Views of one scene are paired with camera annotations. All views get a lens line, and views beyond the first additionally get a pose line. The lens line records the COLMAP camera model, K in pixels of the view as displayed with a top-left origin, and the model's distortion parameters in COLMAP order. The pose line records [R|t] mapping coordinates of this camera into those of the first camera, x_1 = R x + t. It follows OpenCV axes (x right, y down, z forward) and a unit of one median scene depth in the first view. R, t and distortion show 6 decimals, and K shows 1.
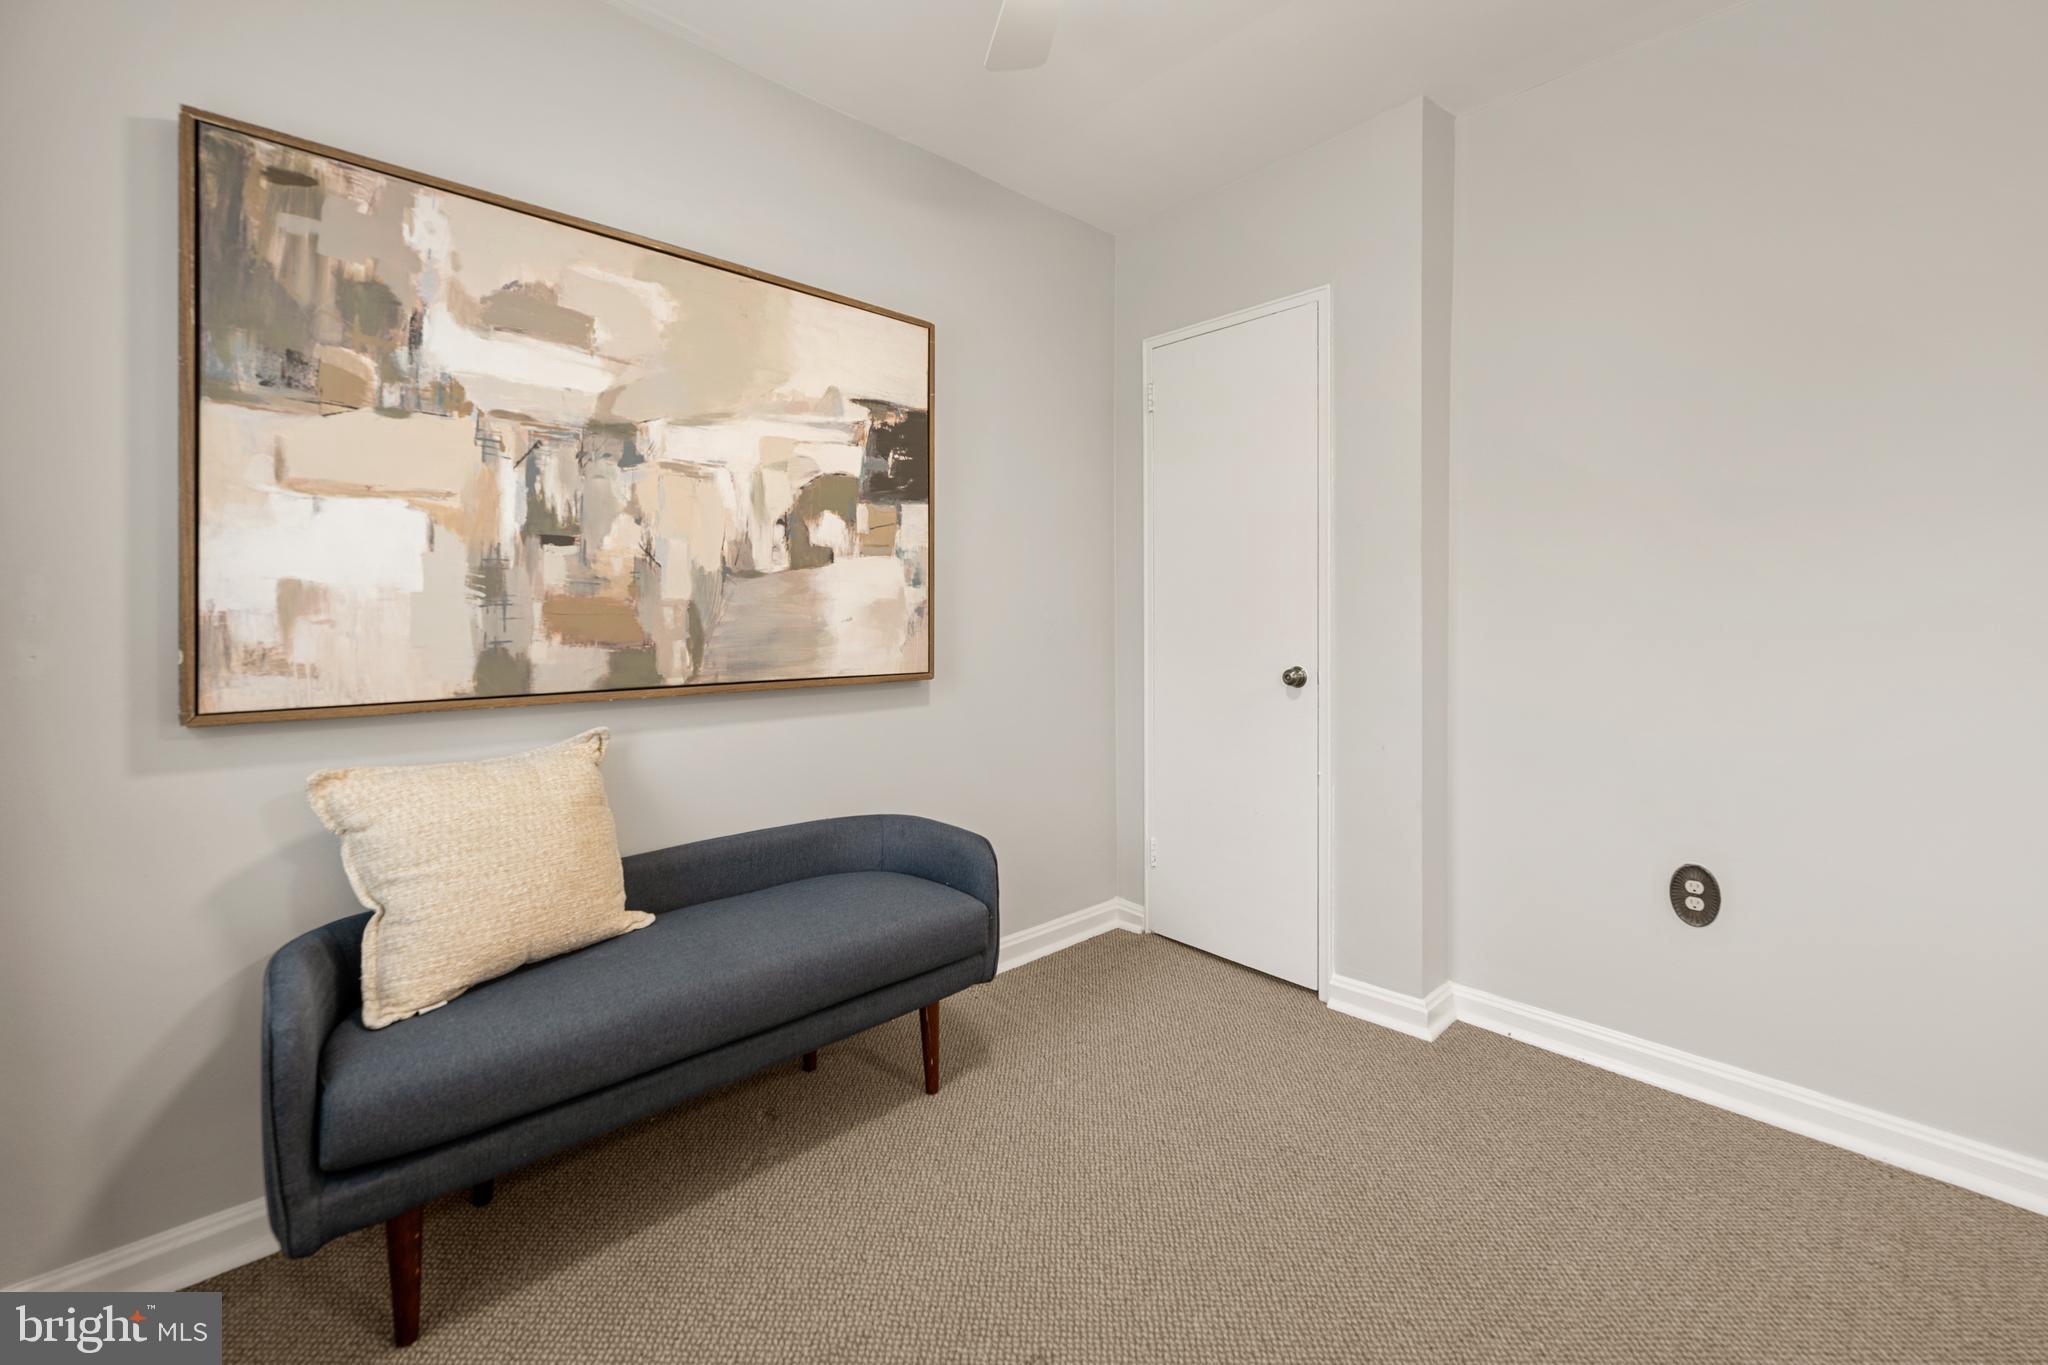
lens RADIAL K [[830.7, 0, 1029.0], [0, 830.7, 631.3], [0, 0, 1]] dist [-0.001412, -0.000078]
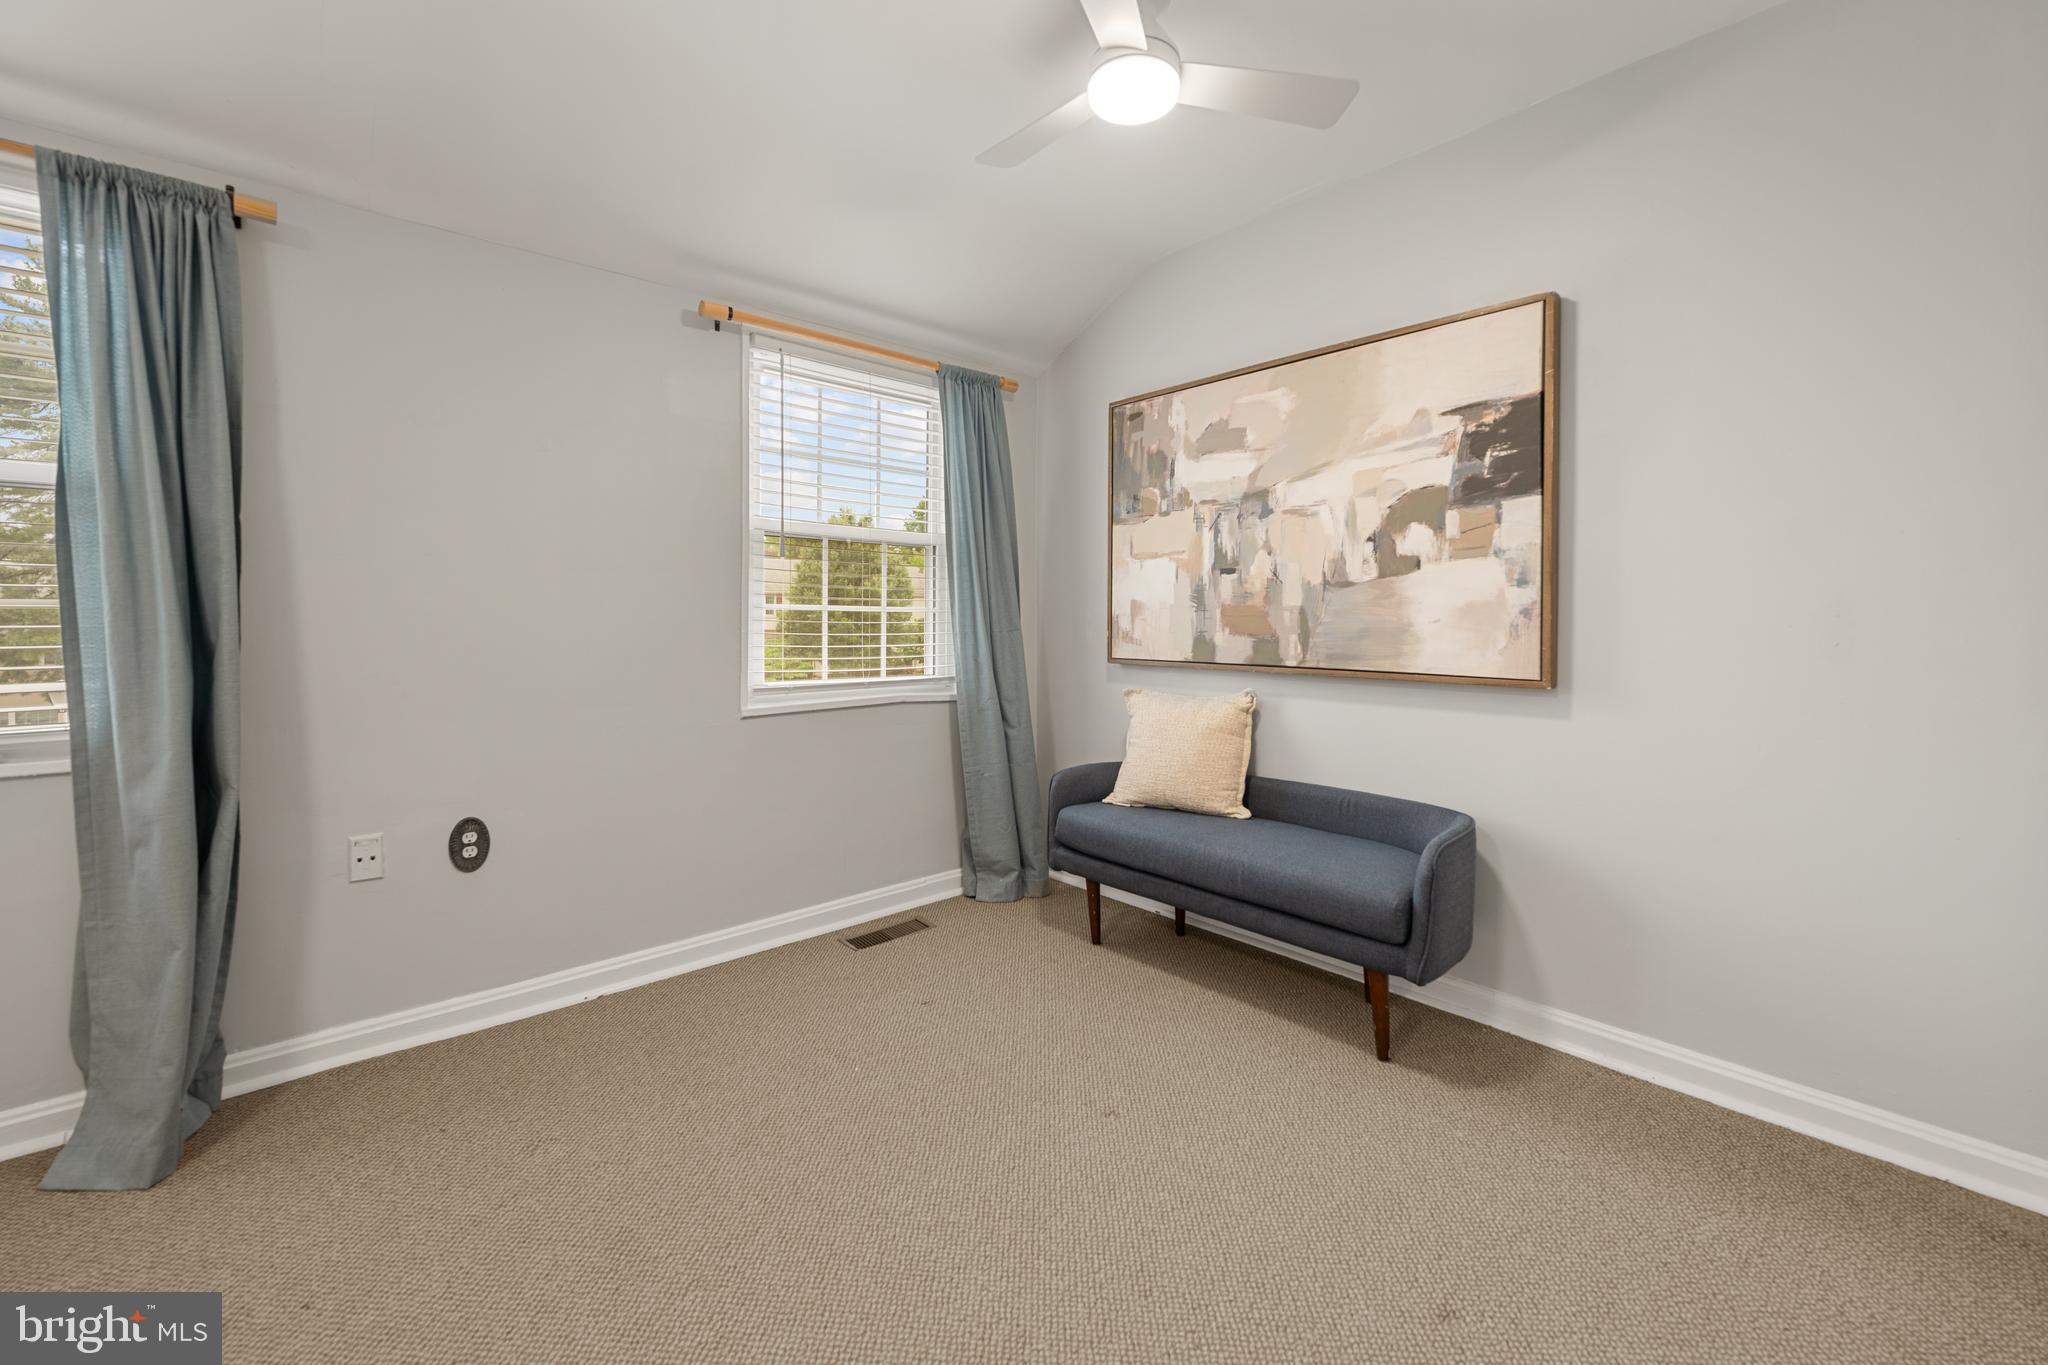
lens RADIAL K [[830.7, 0, 1017.2], [0, 830.7, 637.3], [0, 0, 1]] dist [-0.001412, -0.000078]
pose [[-0.017954, 0.031540, -0.999341, 1.061581], [-0.015738, 0.999370, 0.031823, -0.023348], [0.999715, 0.016299, -0.017447, 0.594226]]
